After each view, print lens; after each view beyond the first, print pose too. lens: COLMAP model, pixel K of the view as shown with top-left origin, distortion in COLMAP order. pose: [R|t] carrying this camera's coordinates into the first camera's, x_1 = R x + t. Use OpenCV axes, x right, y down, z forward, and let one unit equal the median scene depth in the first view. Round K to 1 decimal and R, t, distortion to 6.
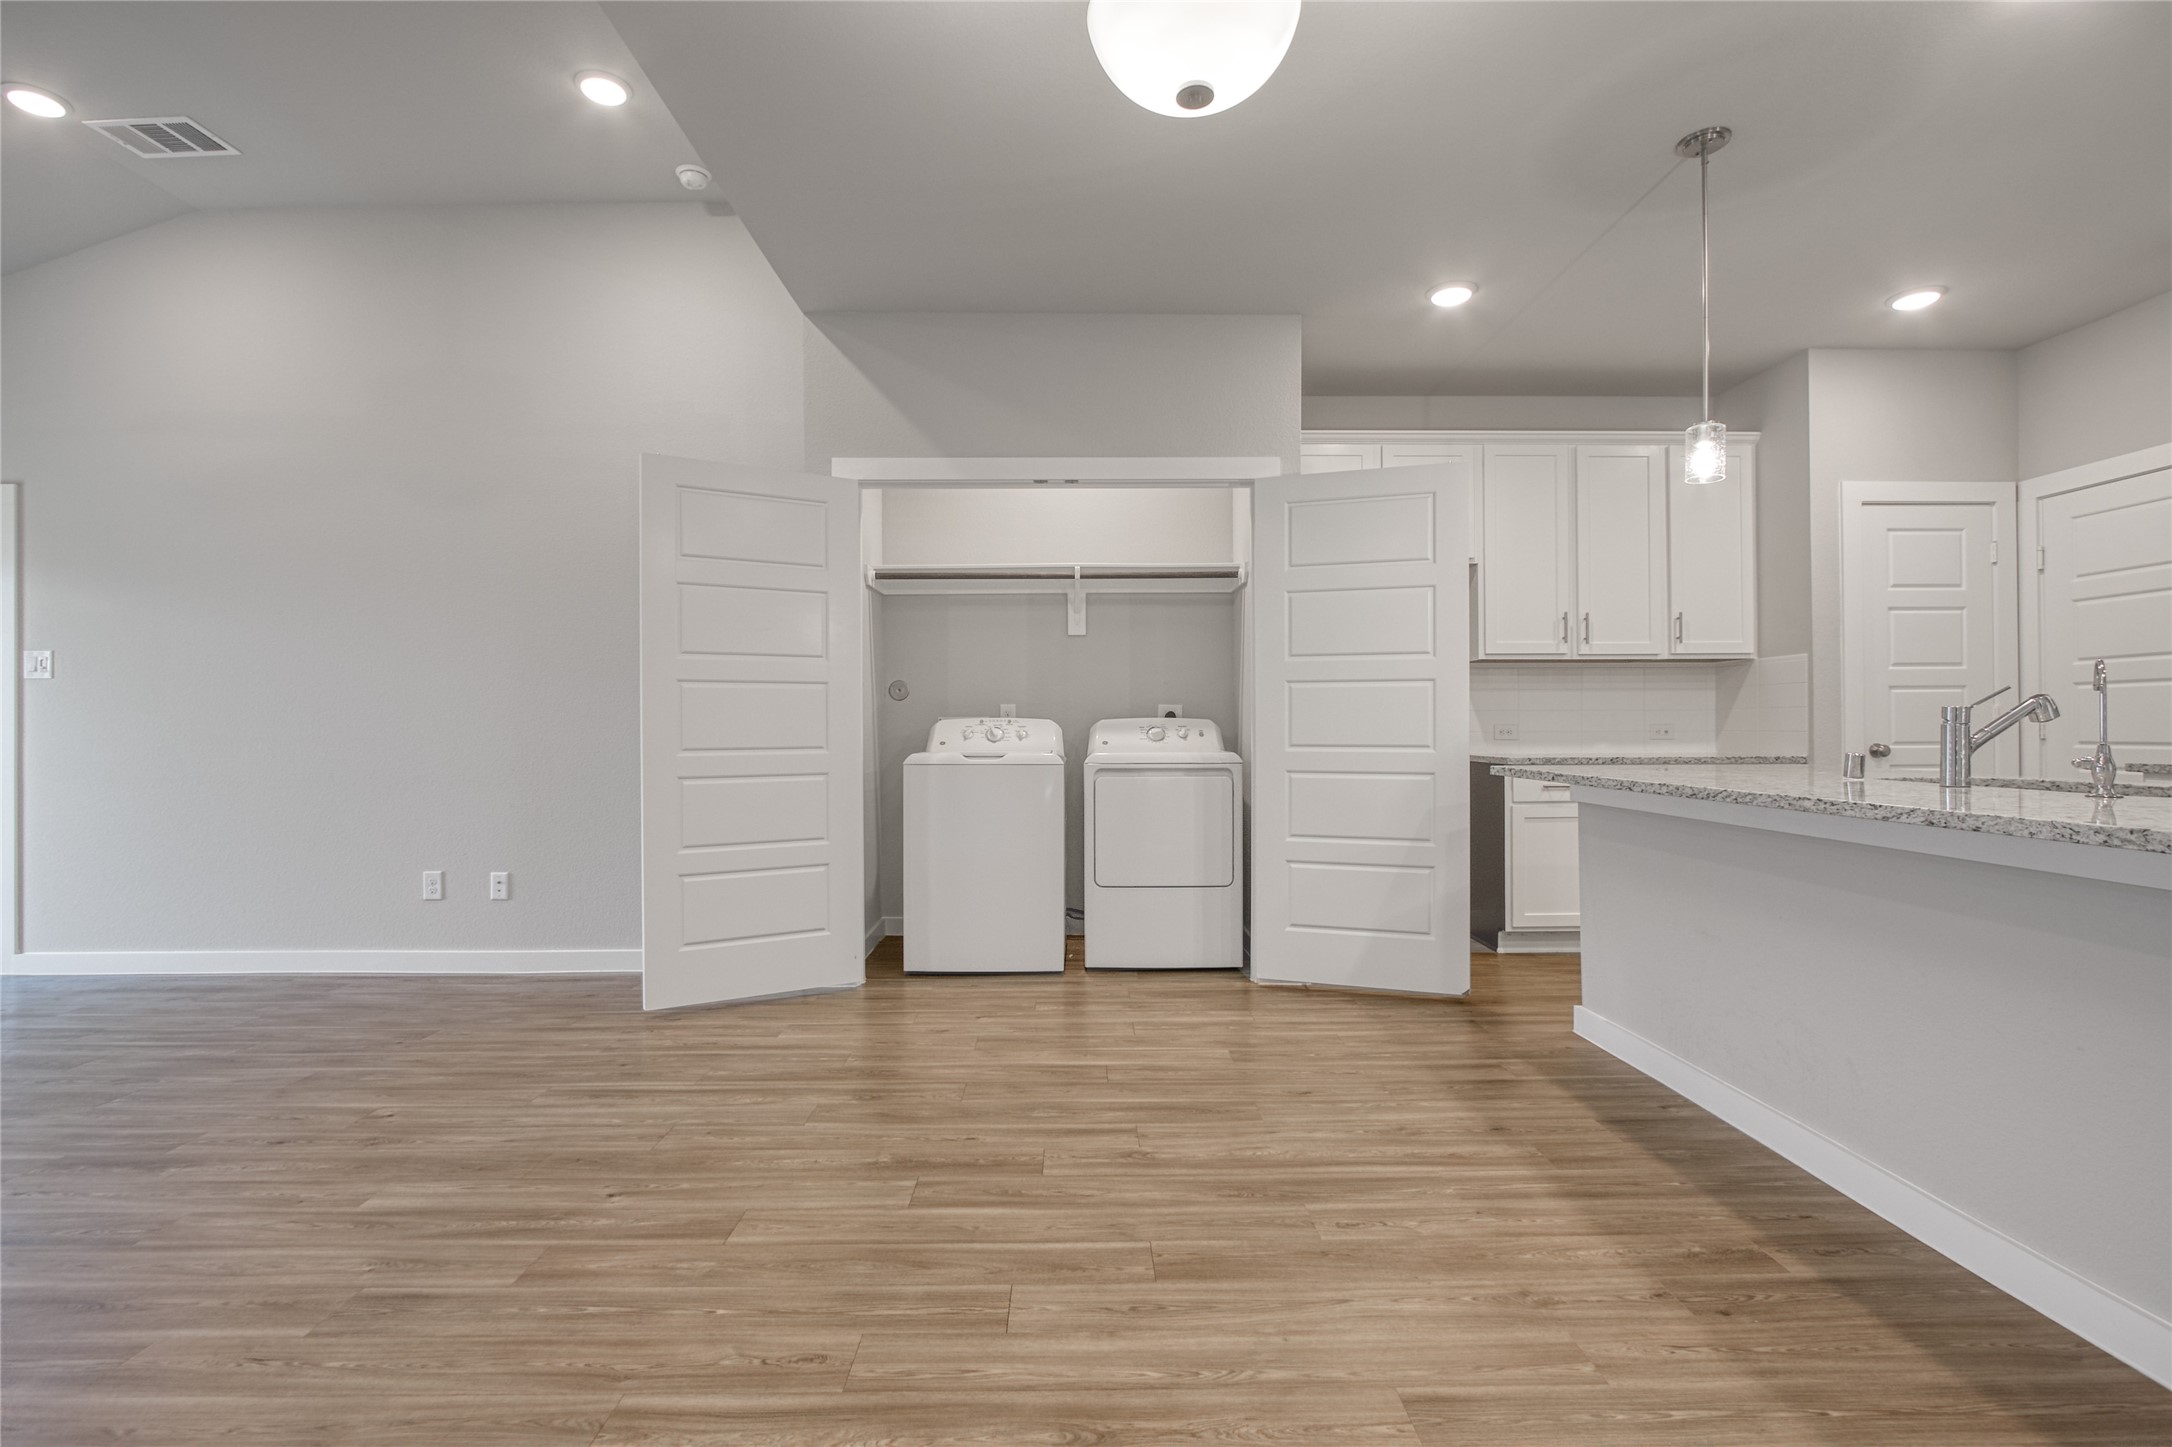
lens RADIAL K [[1005.4, 0, 1086.4], [0, 1005.4, 722.1], [0, 0, 1]] dist [-0.015865, 0.002183]
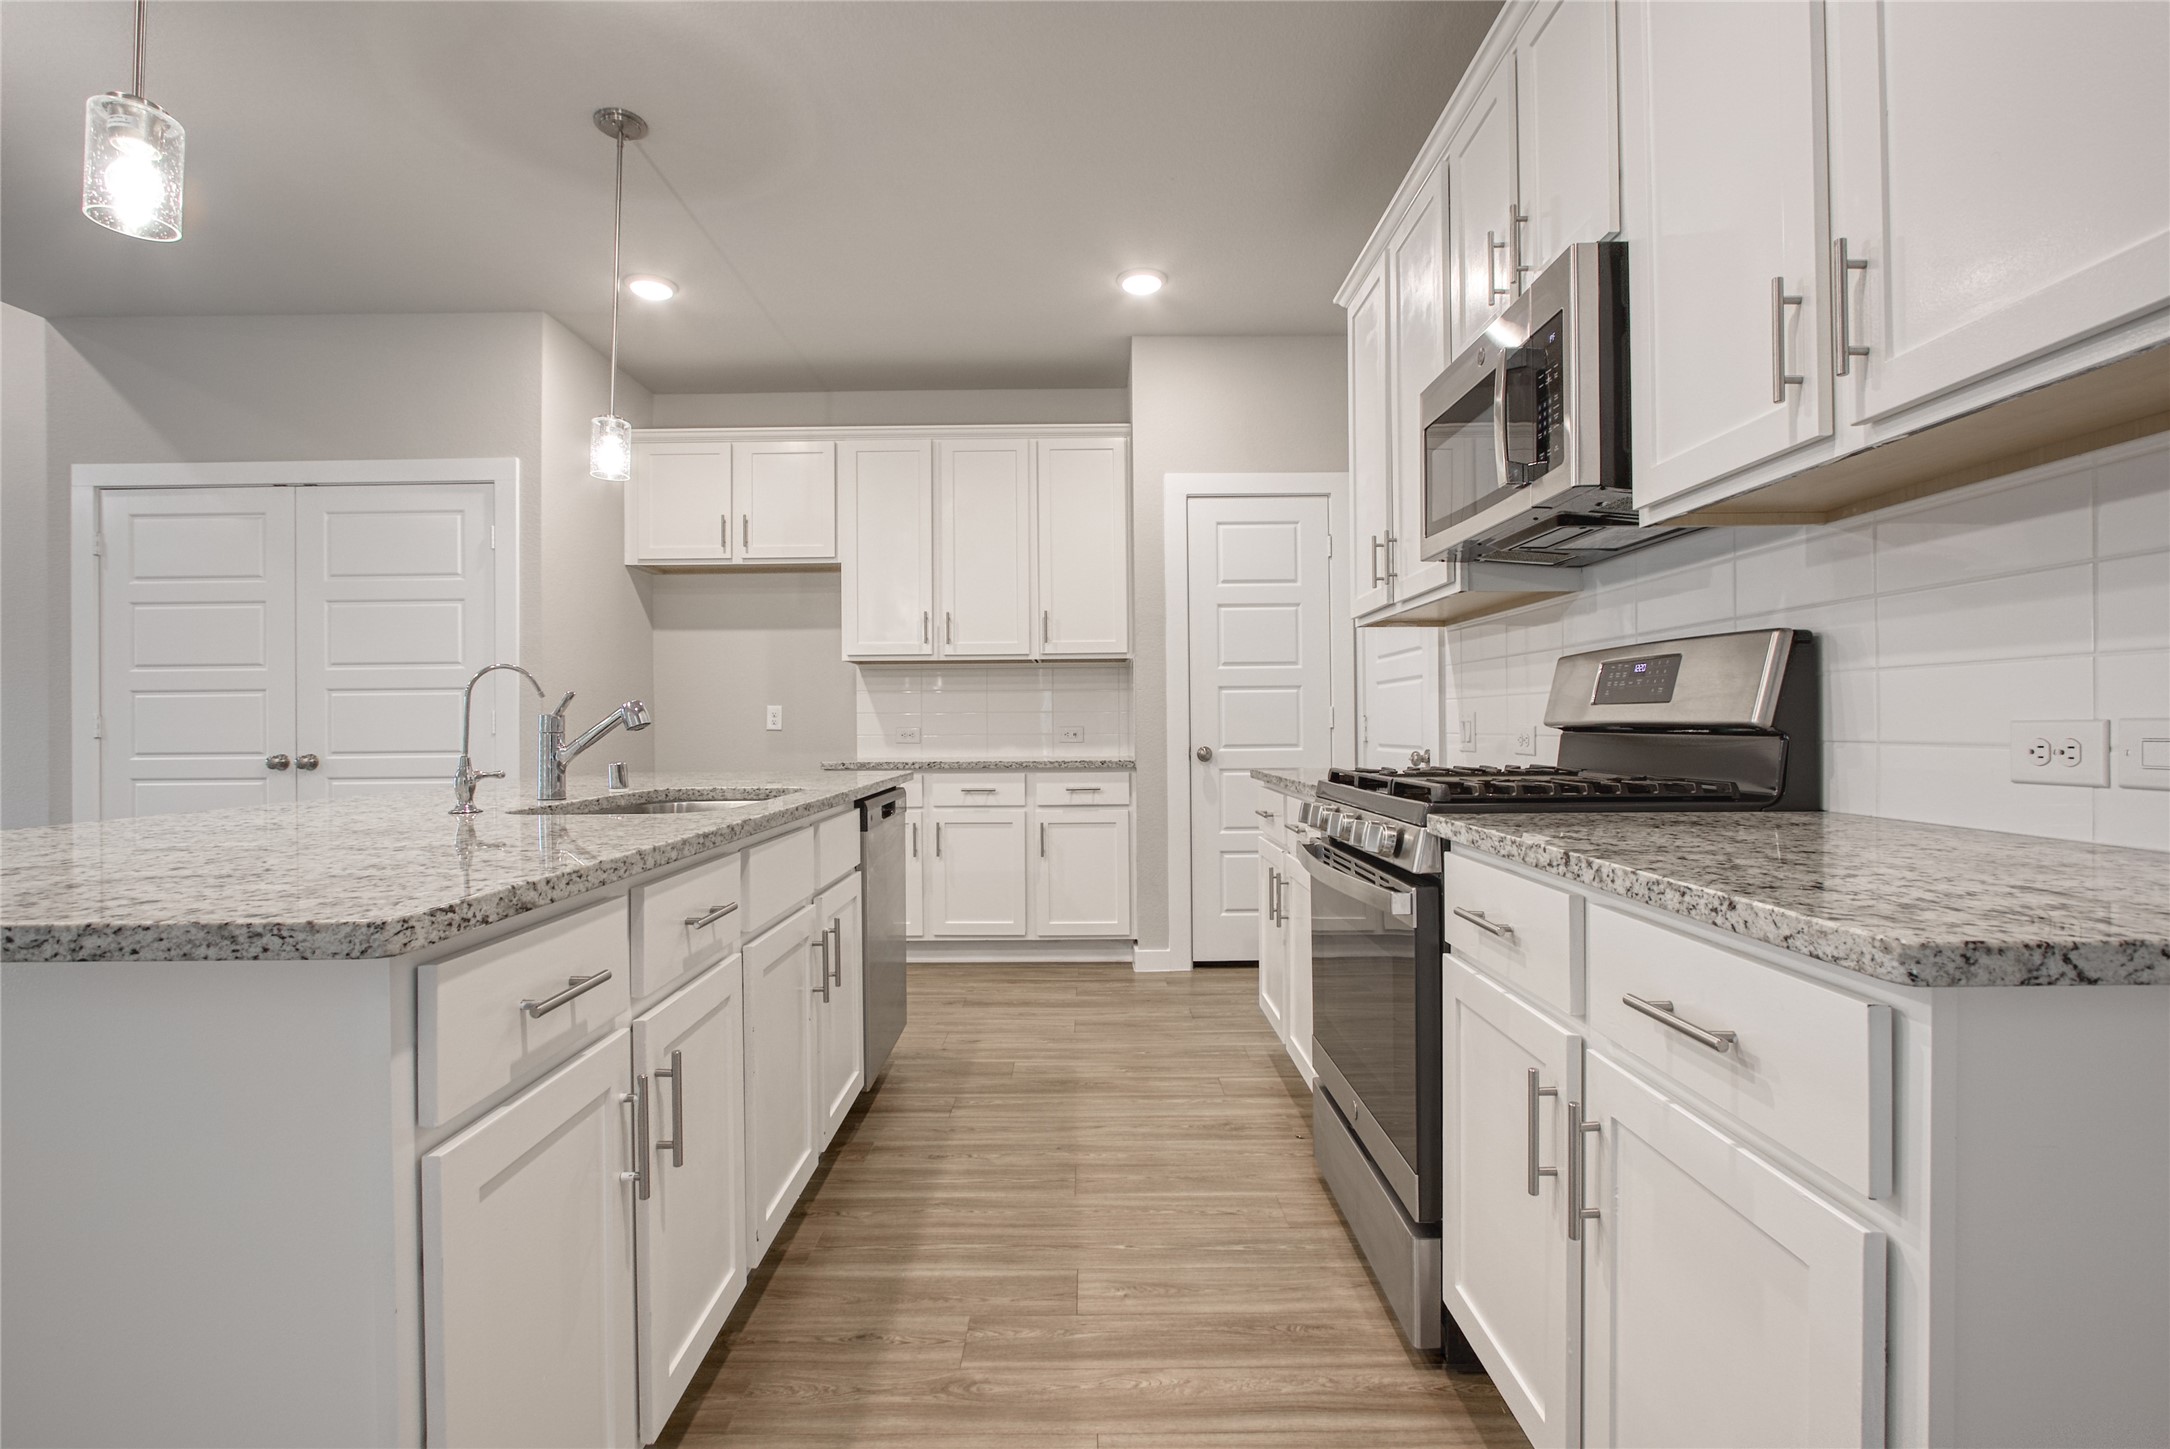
lens RADIAL K [[1004.5, 0, 1091.1], [0, 1004.5, 741.3], [0, 0, 1]] dist [-0.015865, 0.002183]
pose [[0.999946, -0.005716, -0.008624, 1.088432], [0.005910, 0.999725, 0.022712, -0.007873], [0.008492, -0.022762, 0.999705, 0.030925]]
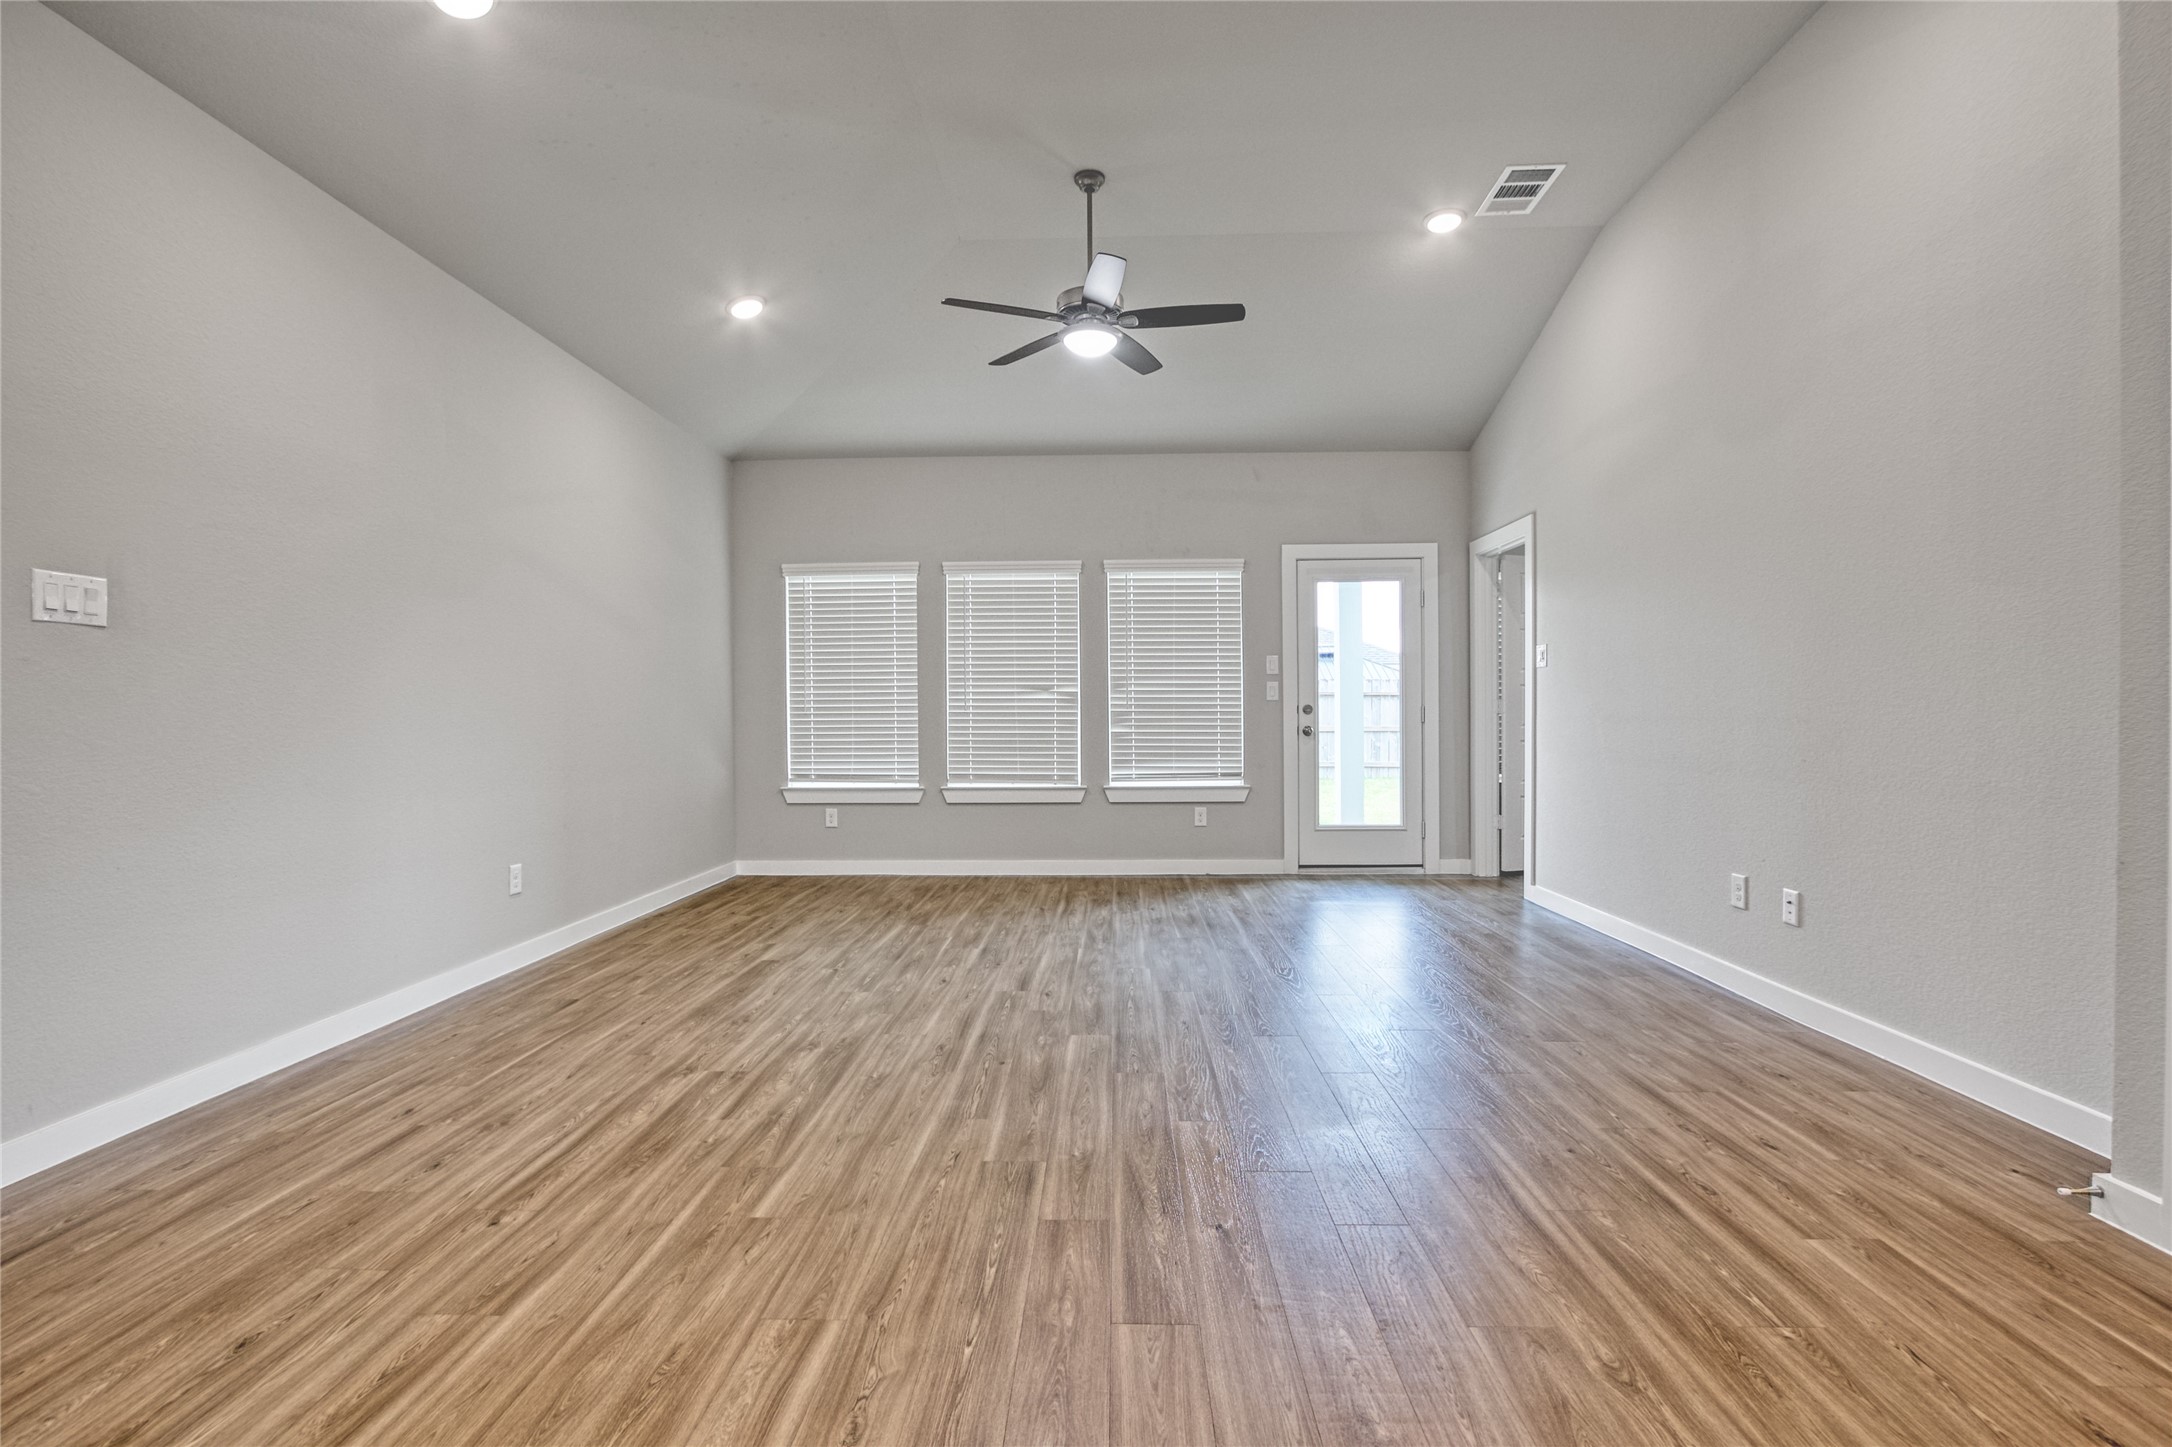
lens RADIAL K [[1005.4, 0, 1079.0], [0, 1005.4, 723.4], [0, 0, 1]] dist [-0.015865, 0.002183]
pose [[-0.050102, 0.015216, -0.998628, 0.335472], [0.011808, 0.999823, 0.014642, 0.001608], [0.998674, -0.011058, -0.050273, 0.719919]]
